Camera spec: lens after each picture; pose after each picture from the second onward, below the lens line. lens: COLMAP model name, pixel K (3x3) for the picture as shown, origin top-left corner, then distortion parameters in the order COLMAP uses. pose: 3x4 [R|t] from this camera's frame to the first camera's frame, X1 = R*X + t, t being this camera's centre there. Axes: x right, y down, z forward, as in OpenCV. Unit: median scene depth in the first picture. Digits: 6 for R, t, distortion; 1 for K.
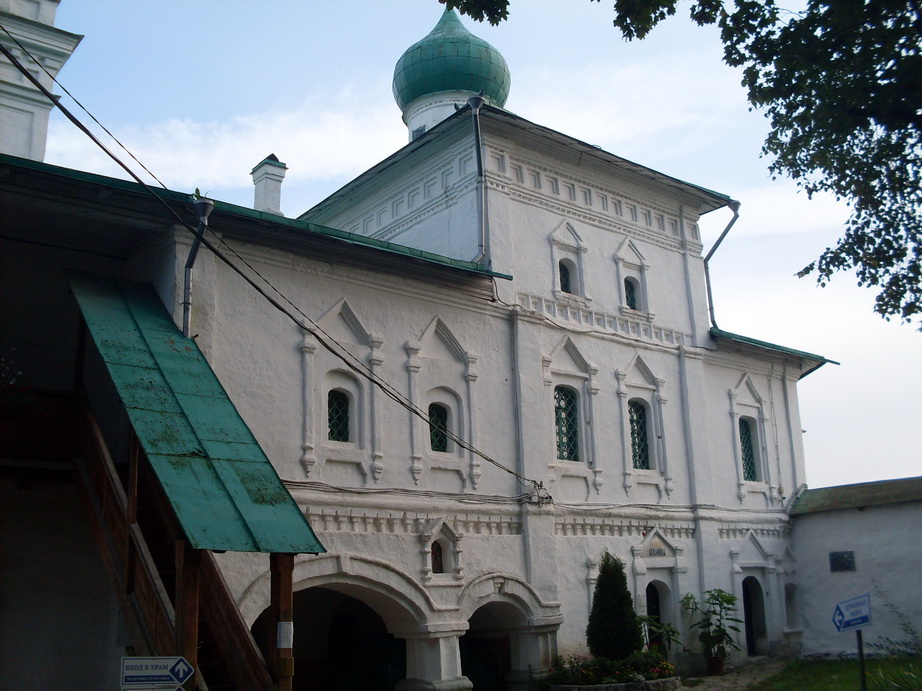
lens RADIAL K [[1028.8, 0, 460.0], [0, 1028.8, 331.1], [0, 0, 1]] dist [-0.229255, 0.291277]
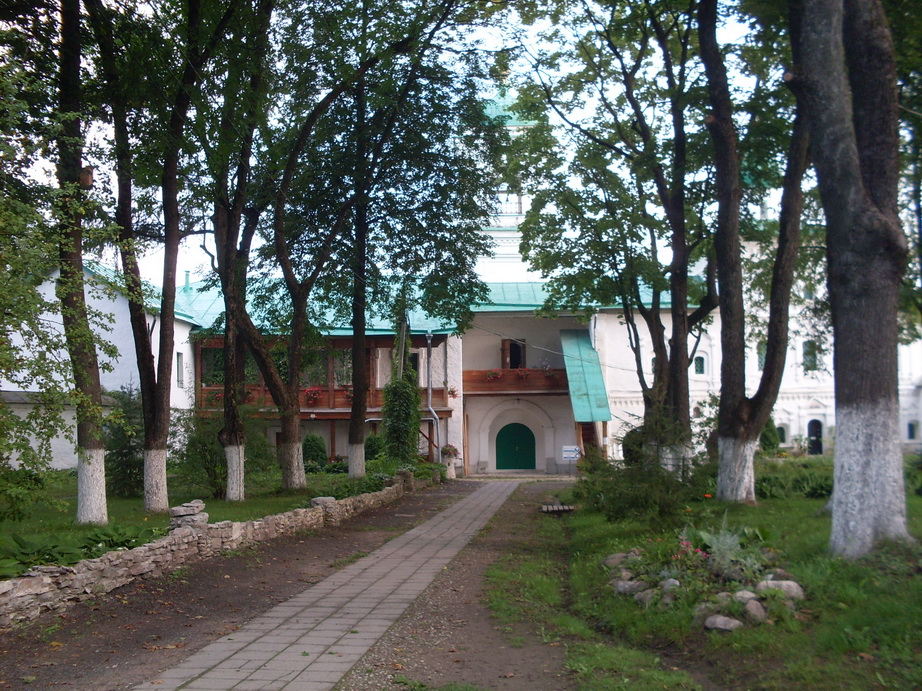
lens RADIAL K [[1028.8, 0, 460.0], [0, 1028.8, 331.1], [0, 0, 1]] dist [-0.229255, 0.291277]
pose [[0.780807, -0.031559, -0.623975, 1.295782], [0.158996, 0.975879, 0.149601, -0.552909], [0.604203, -0.216019, 0.766991, -1.589901]]
